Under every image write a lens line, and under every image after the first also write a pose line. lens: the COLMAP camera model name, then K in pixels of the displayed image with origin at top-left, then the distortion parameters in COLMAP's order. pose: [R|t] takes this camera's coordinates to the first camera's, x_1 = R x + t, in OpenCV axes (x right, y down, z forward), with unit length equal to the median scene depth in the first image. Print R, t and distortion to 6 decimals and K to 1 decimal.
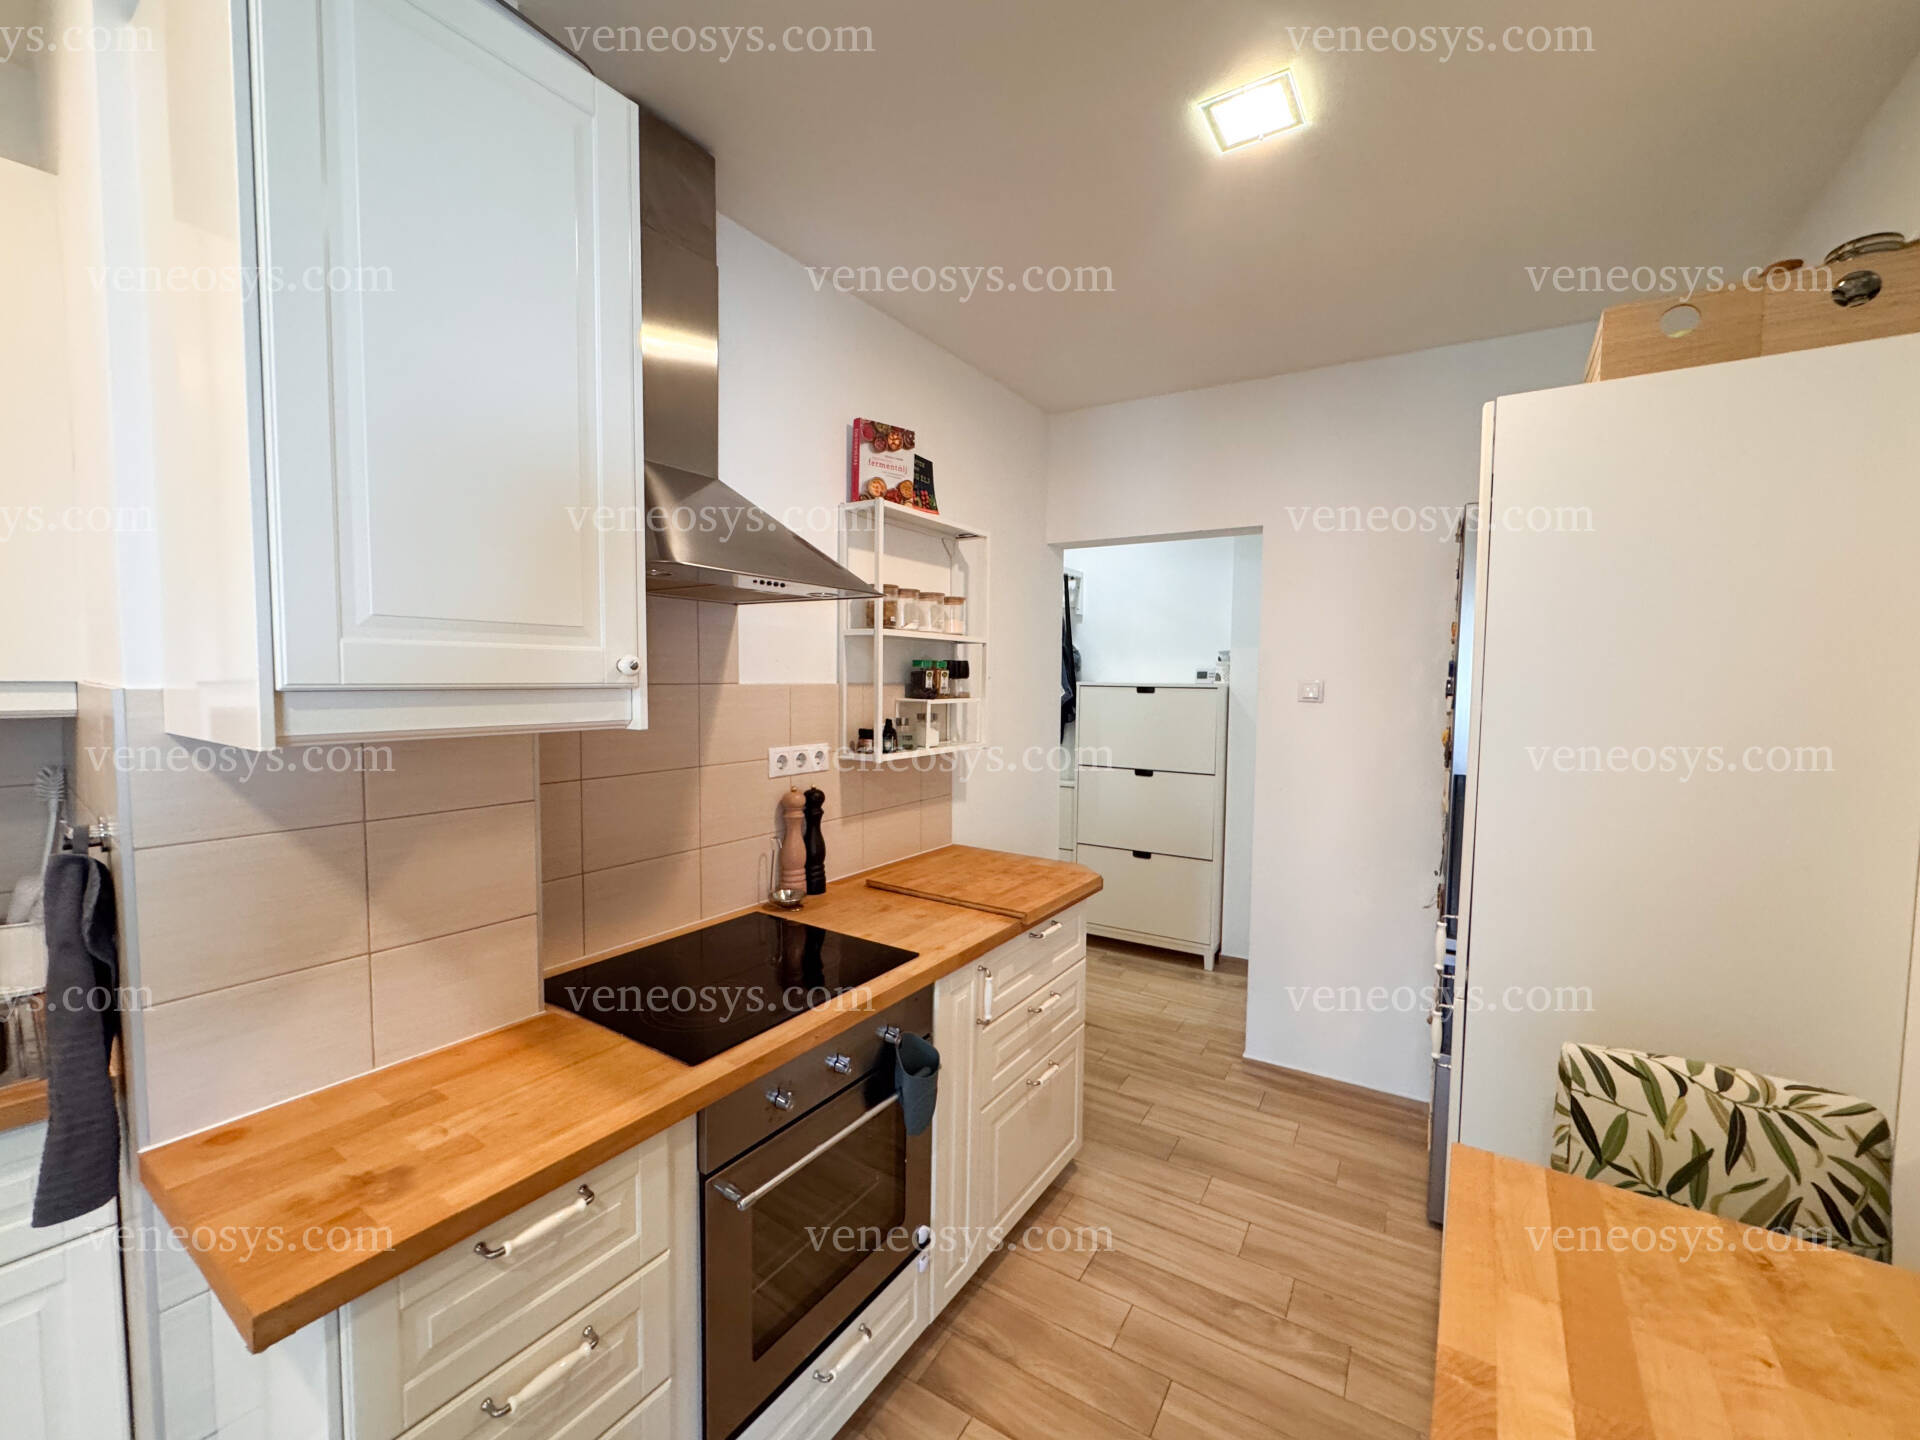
lens RADIAL K [[776.0, 0, 961.0], [0, 776.0, 719.6], [0, 0, 1]] dist [-0.003998, 0.000399]
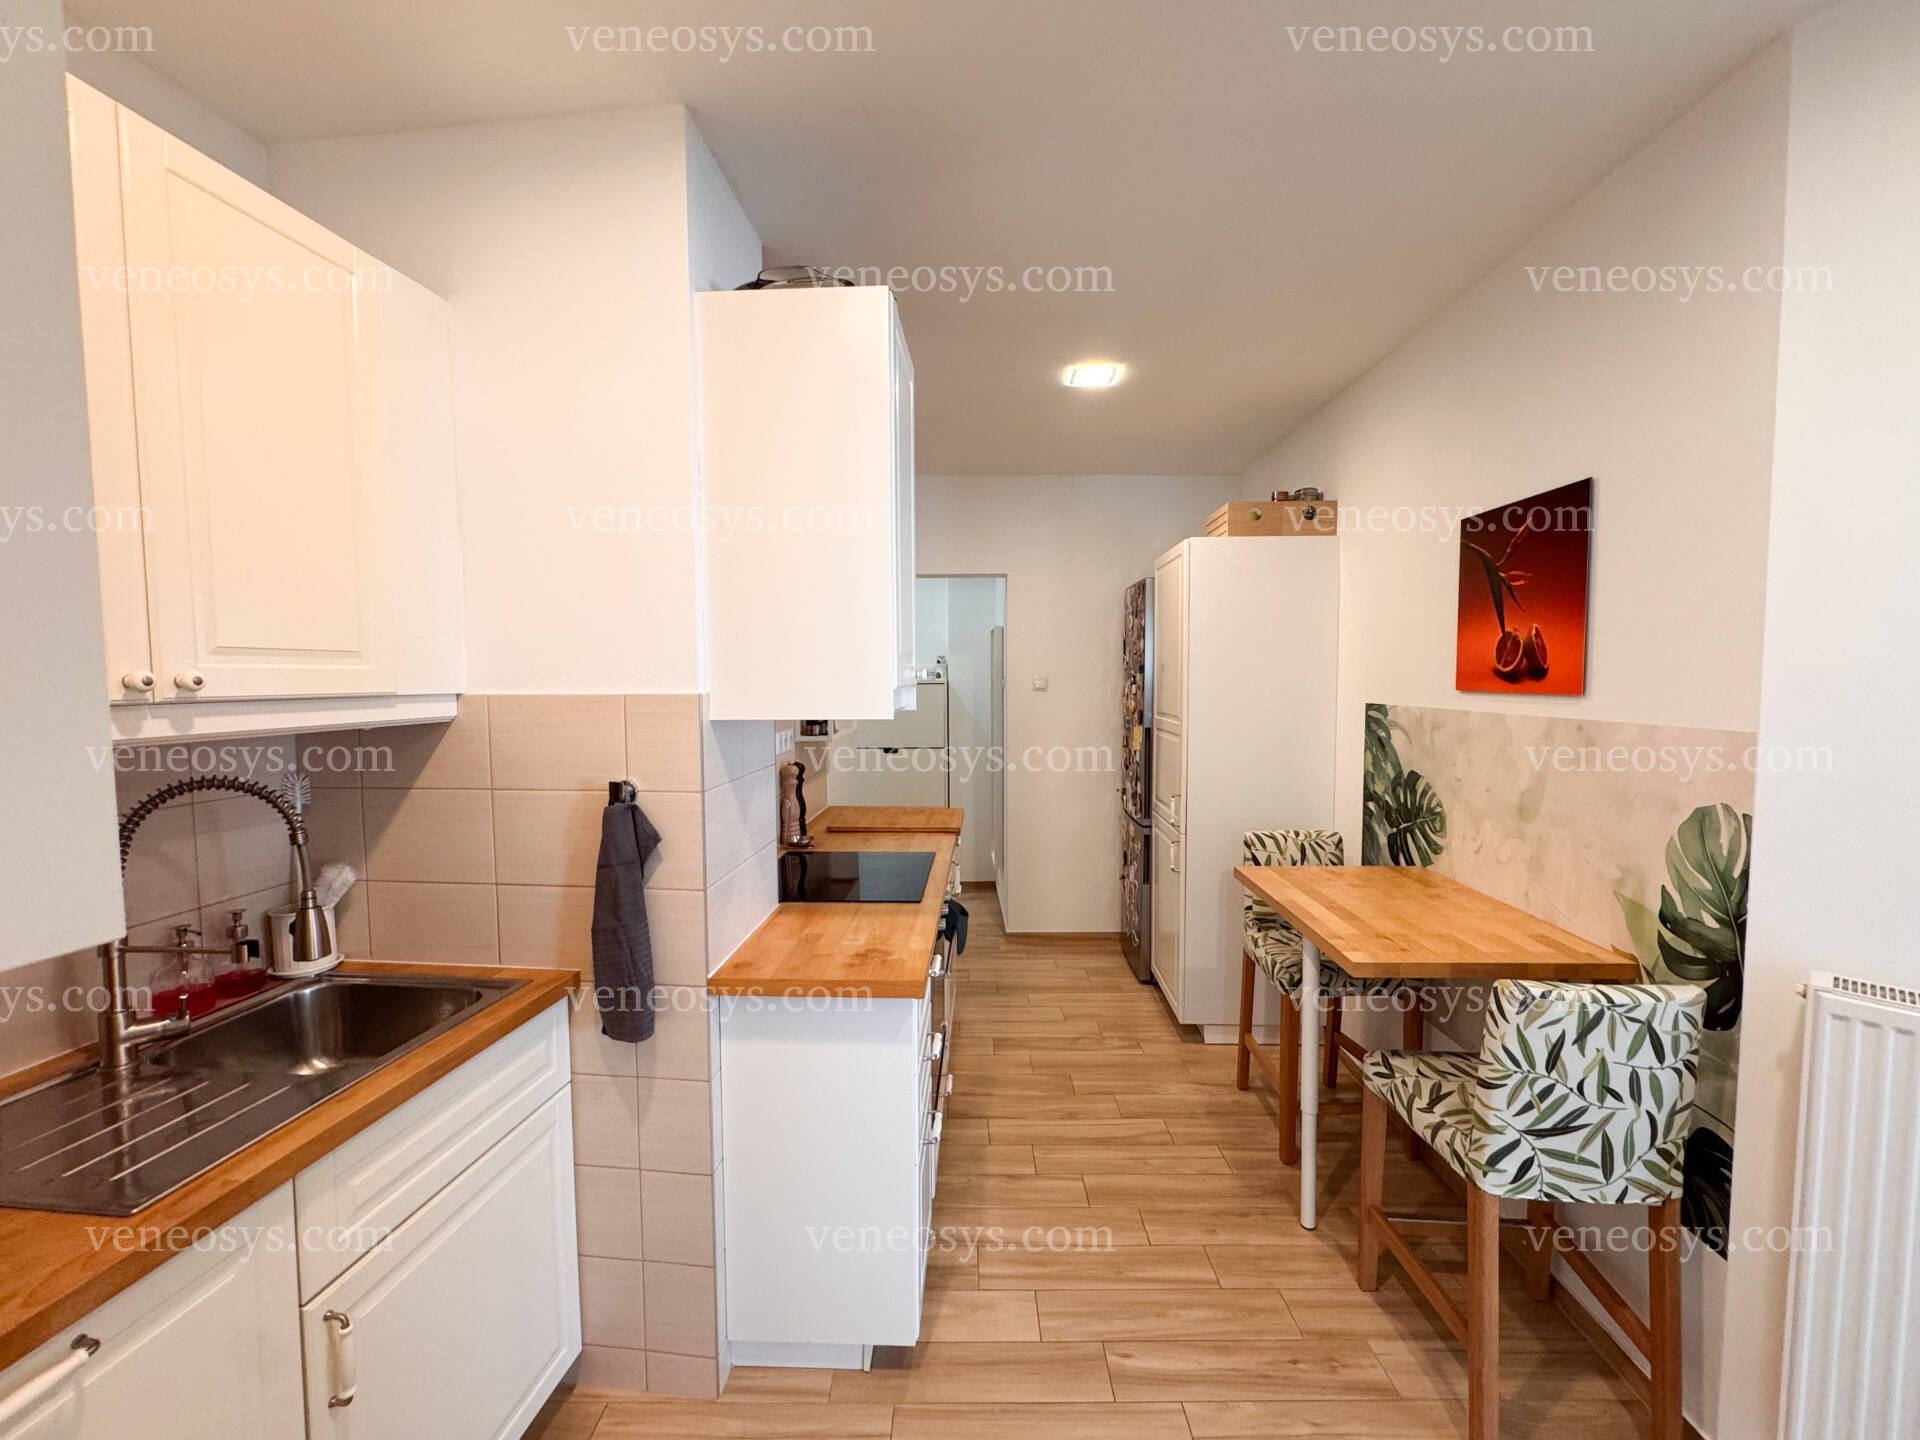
lens RADIAL K [[776.0, 0, 956.0], [0, 776.0, 719.7], [0, 0, 1]] dist [-0.003998, 0.000399]
pose [[0.853314, -0.044921, 0.519458, -0.621392], [0.043847, 0.998935, 0.014358, 0.006599], [-0.519550, 0.010524, 0.854375, -0.287859]]
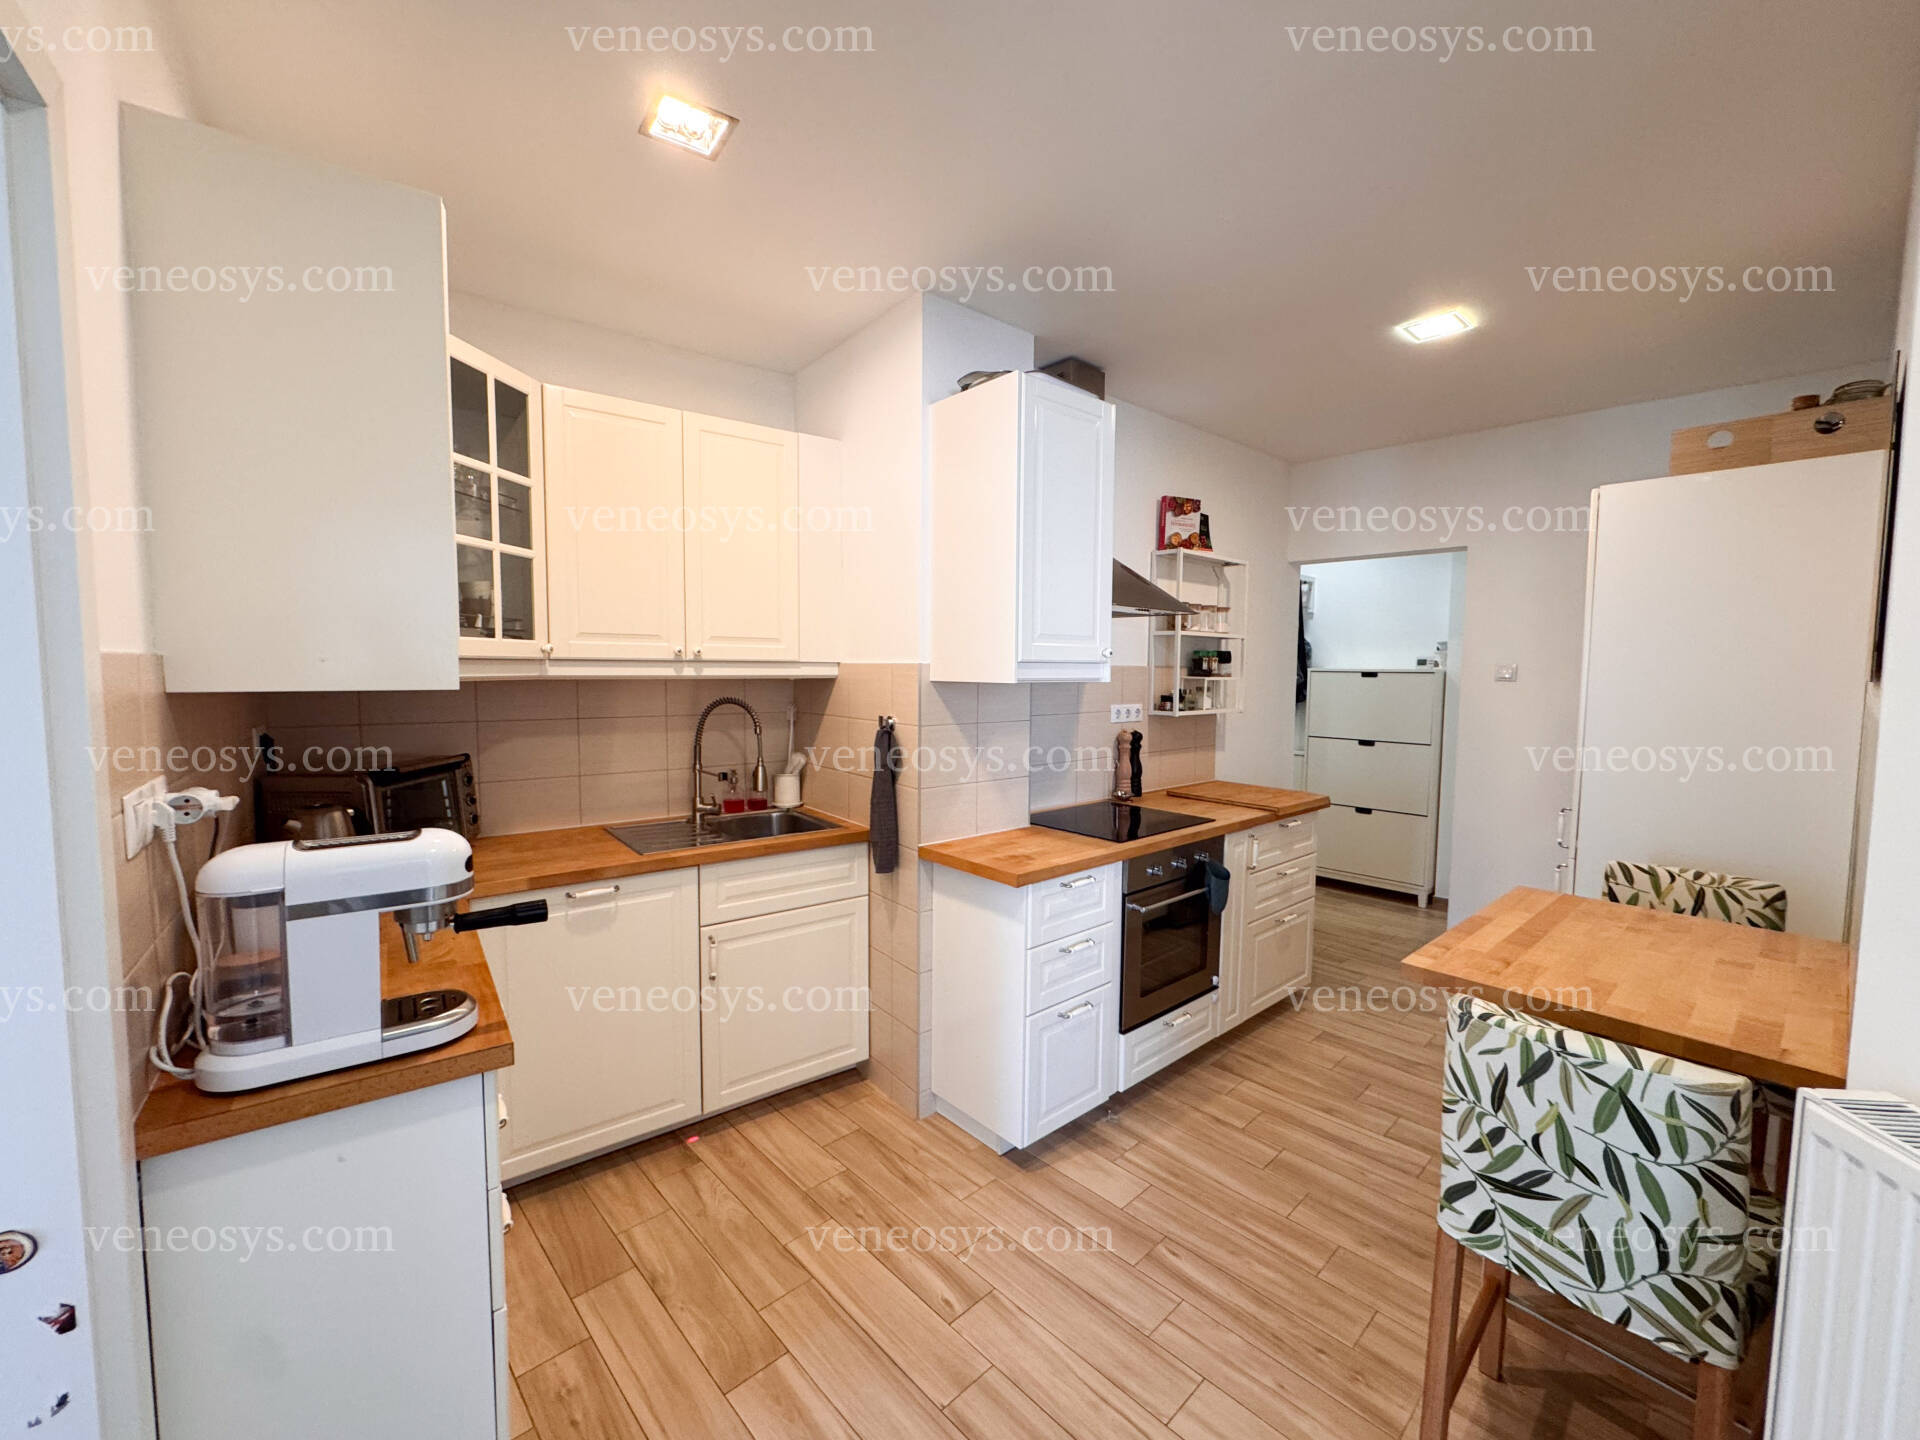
lens RADIAL K [[776.0, 0, 963.6], [0, 776.0, 720.5], [0, 0, 1]] dist [-0.003998, 0.000399]
pose [[0.966784, 0.015247, -0.255139, -0.119103], [-0.012686, 0.999851, 0.011680, 0.049997], [0.255280, -0.008056, 0.966834, -0.611851]]
